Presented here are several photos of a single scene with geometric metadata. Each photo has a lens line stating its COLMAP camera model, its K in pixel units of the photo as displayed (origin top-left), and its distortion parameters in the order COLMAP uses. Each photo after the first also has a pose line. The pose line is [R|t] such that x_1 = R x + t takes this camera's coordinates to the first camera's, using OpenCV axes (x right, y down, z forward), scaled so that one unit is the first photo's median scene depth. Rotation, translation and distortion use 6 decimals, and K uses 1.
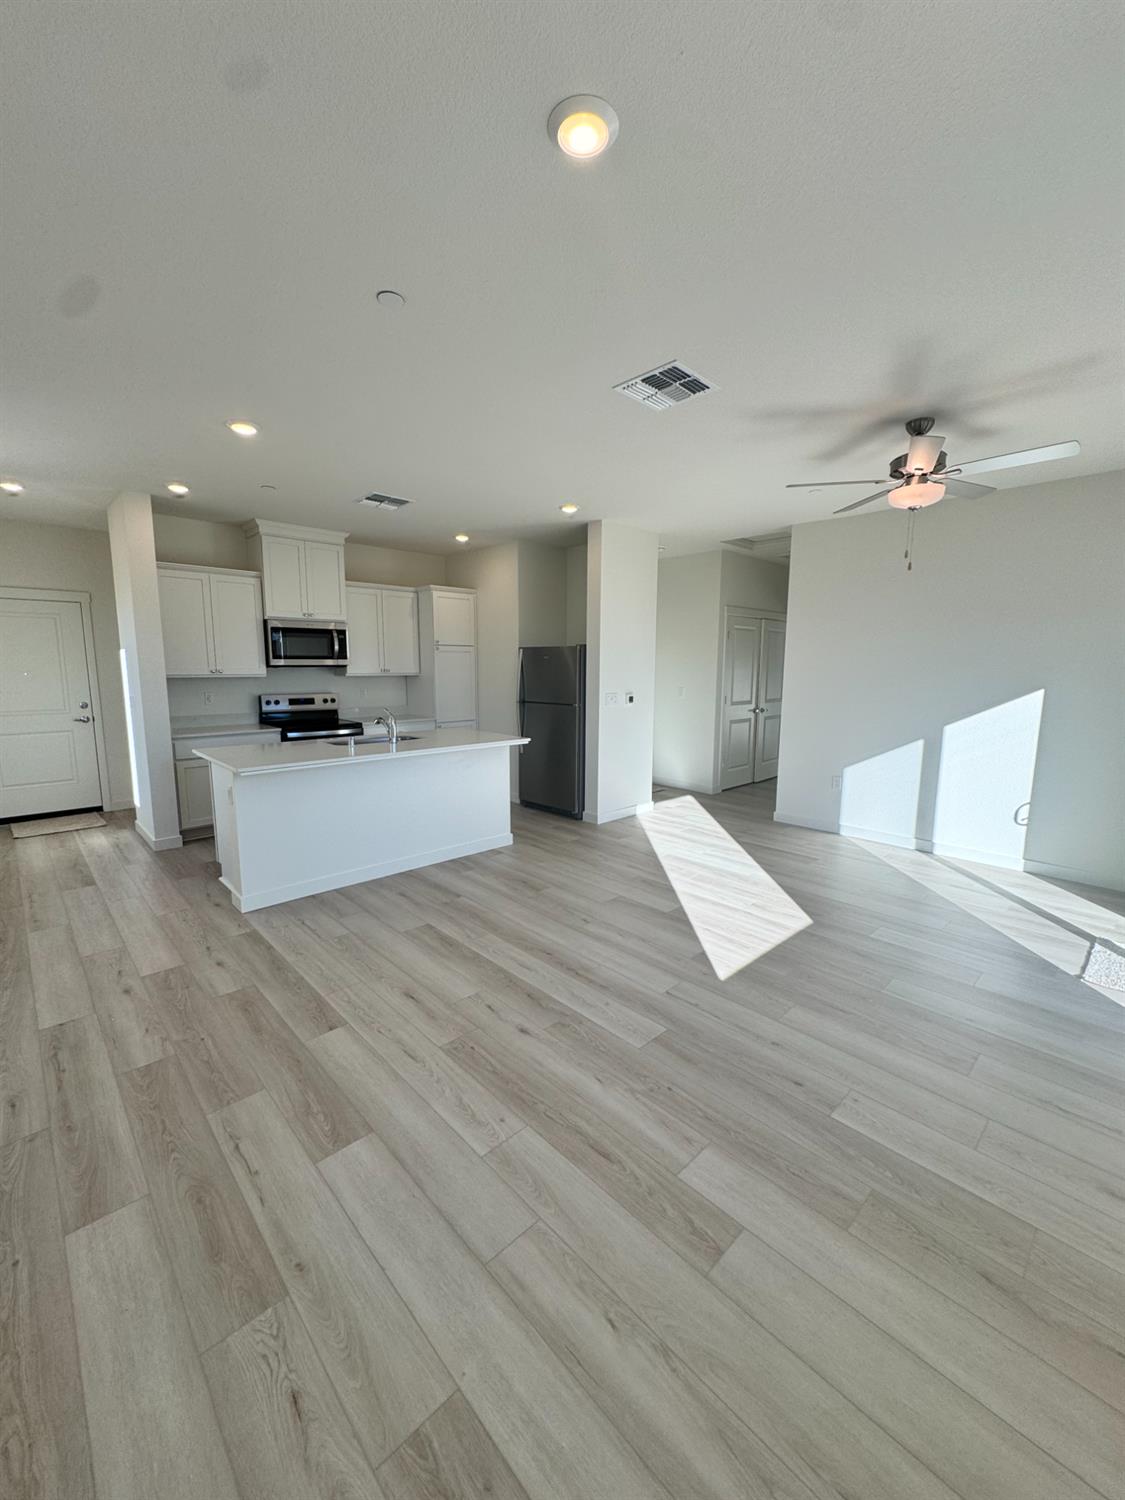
lens RADIAL K [[597.6, 0, 562.5], [0, 597.6, 750.0], [0, 0, 1]] dist [-0.002575, 0.000620]
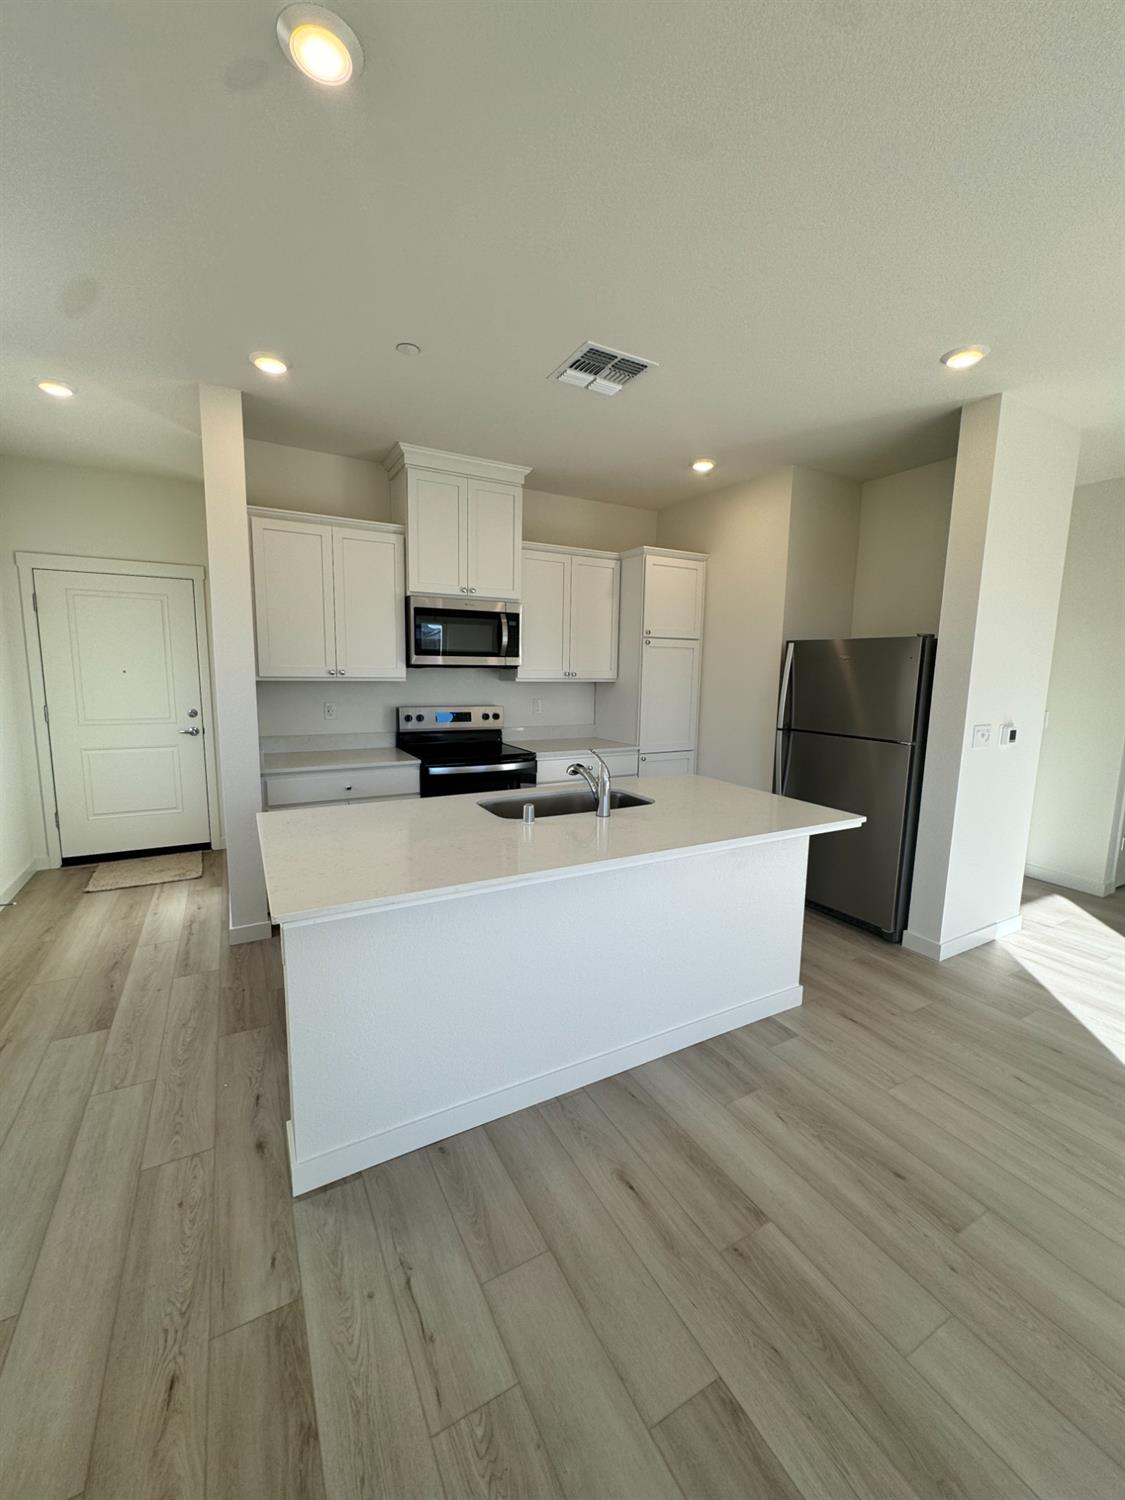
lens RADIAL K [[597.6, 0, 562.5], [0, 597.6, 750.0], [0, 0, 1]] dist [-0.002575, 0.000620]
pose [[0.968423, 0.047979, -0.244653, -0.158395], [-0.049012, 0.998796, 0.001869, -0.056395], [0.244449, 0.010181, 0.969609, 0.398210]]
